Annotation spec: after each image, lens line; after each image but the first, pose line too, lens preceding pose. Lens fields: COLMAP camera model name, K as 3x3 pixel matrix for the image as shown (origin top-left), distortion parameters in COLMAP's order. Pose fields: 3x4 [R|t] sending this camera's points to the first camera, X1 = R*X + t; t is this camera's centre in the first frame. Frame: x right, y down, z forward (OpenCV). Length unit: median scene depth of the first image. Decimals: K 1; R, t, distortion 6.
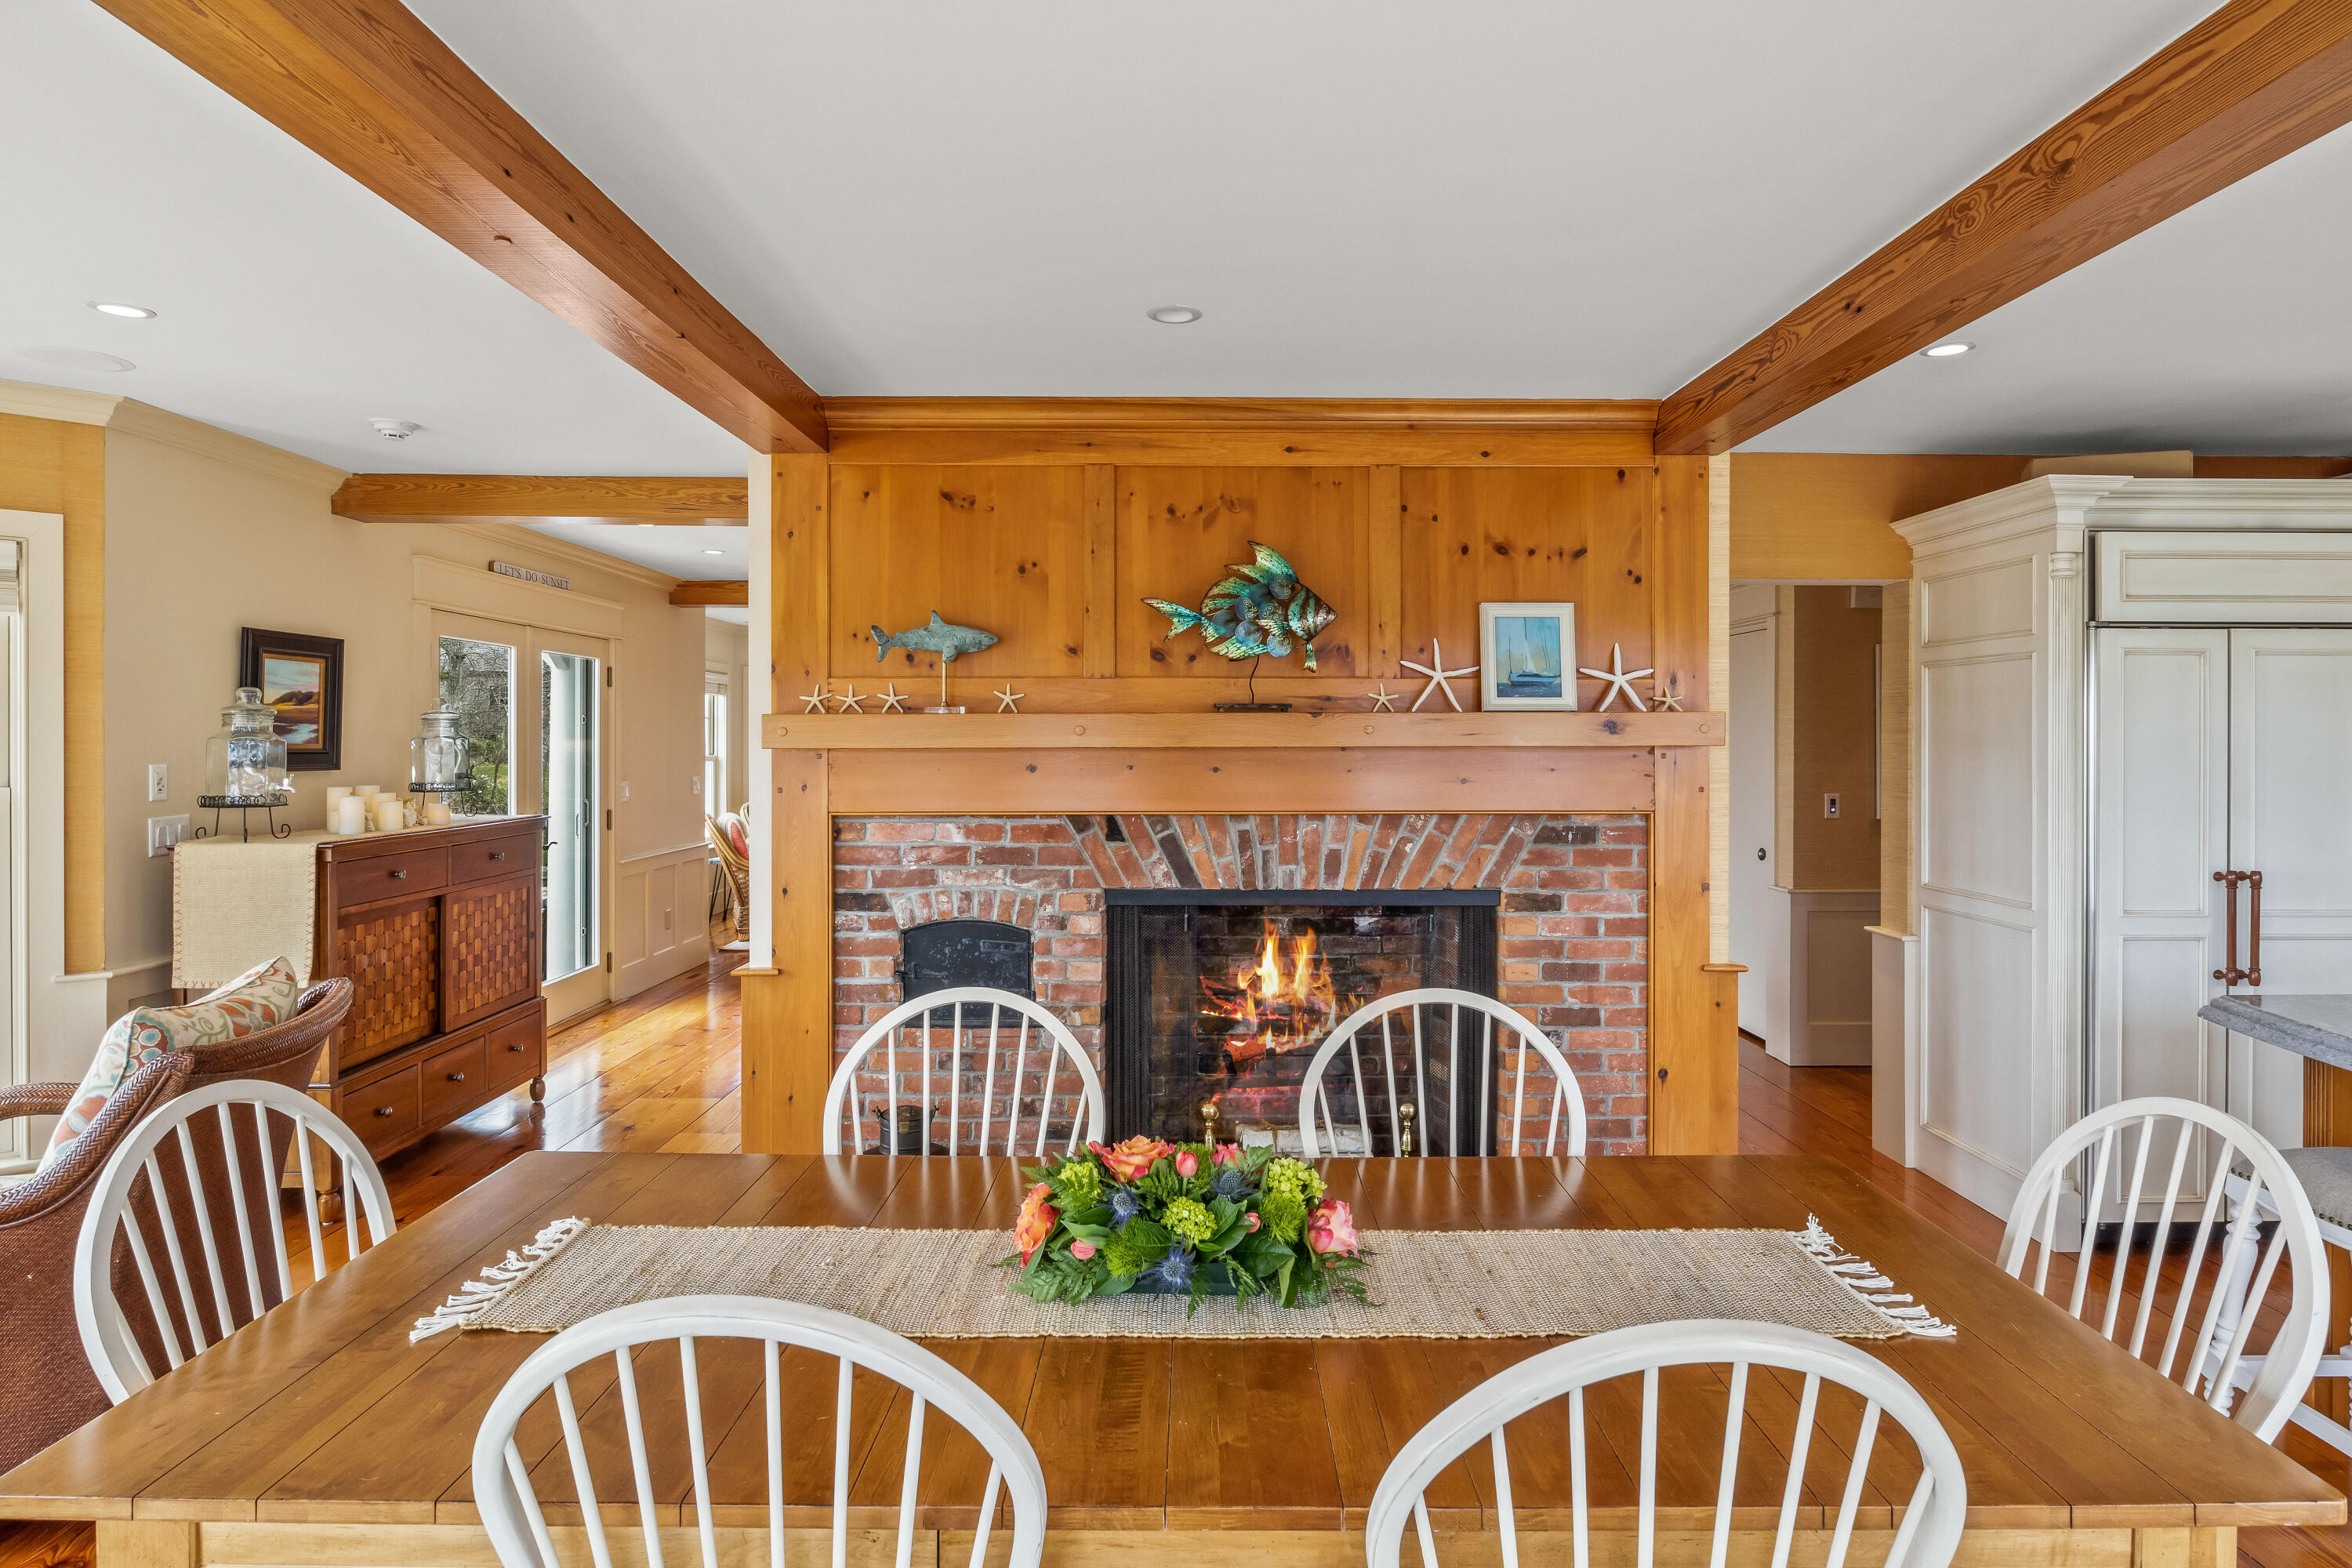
lens RADIAL K [[1307.4, 0, 1167.7], [0, 1307.4, 750.5], [0, 0, 1]] dist [-0.021458, -0.001131]
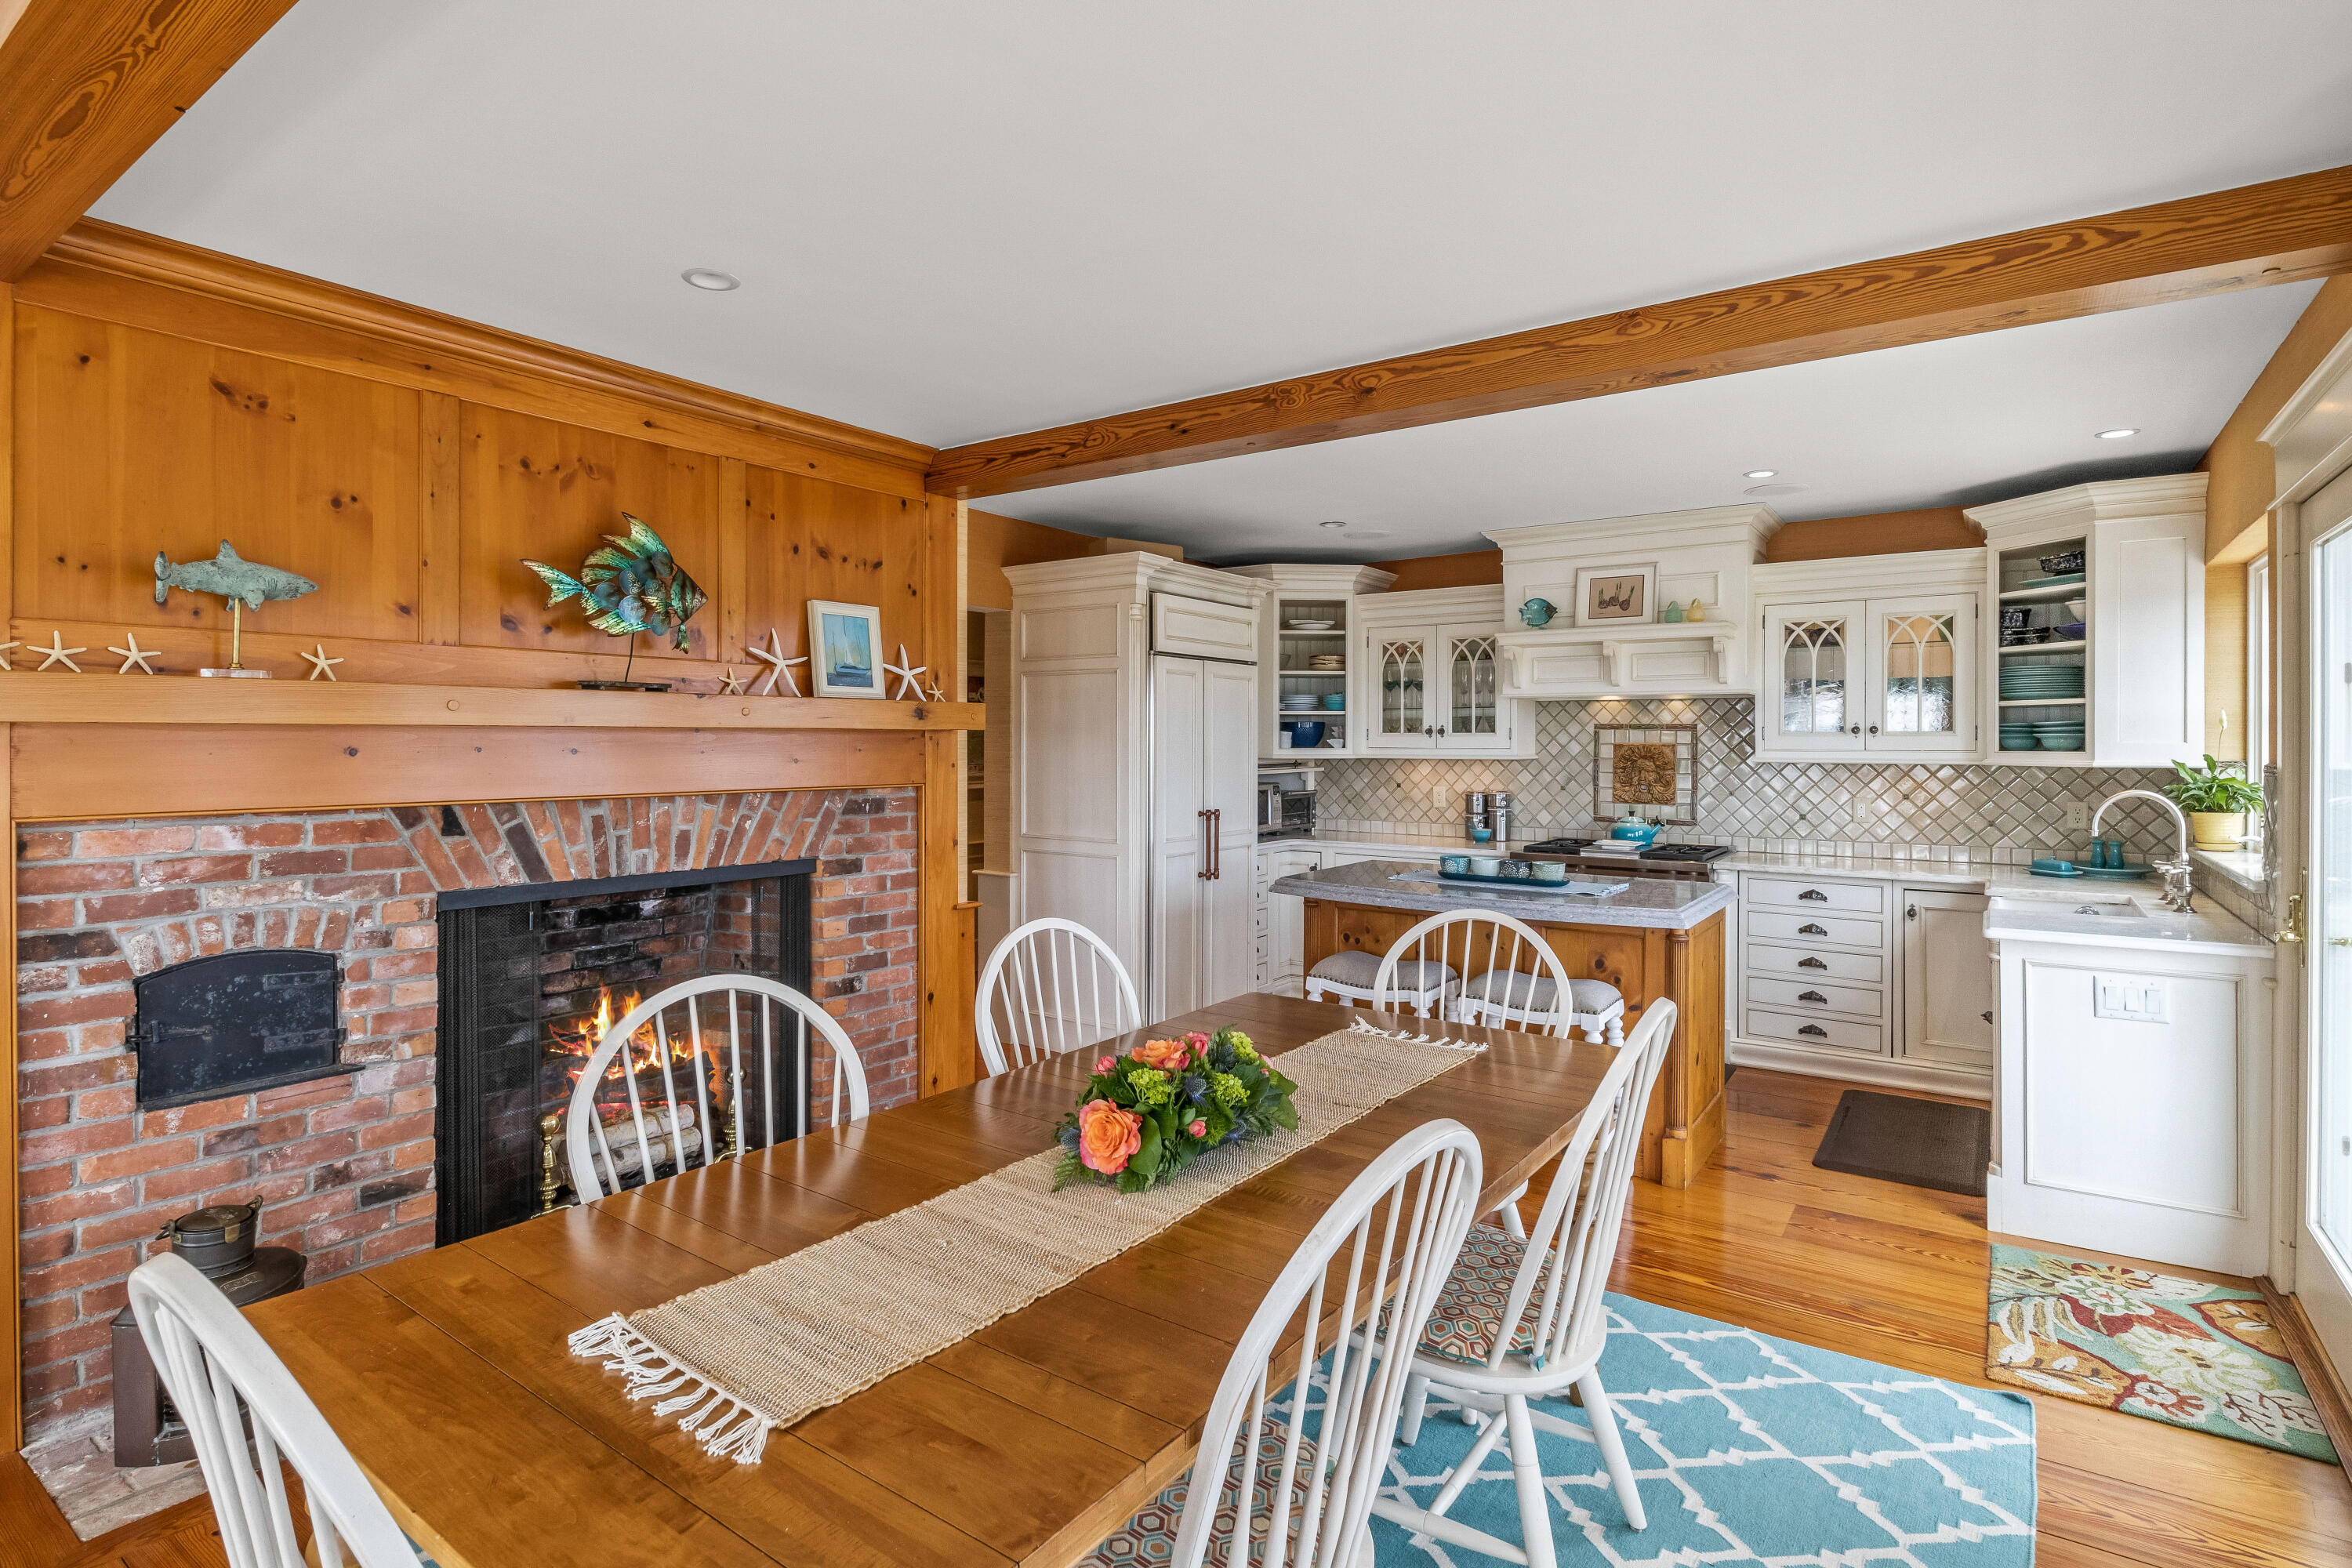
lens RADIAL K [[1199.3, 0, 1196.5], [0, 1199.3, 747.9], [0, 0, 1]] dist [-0.014119, 0.000015]
pose [[0.567545, -0.003541, 0.823335, -0.411049], [0.002170, 0.999994, 0.002805, 0.010682], [-0.823339, 0.000195, 0.567549, 0.152699]]
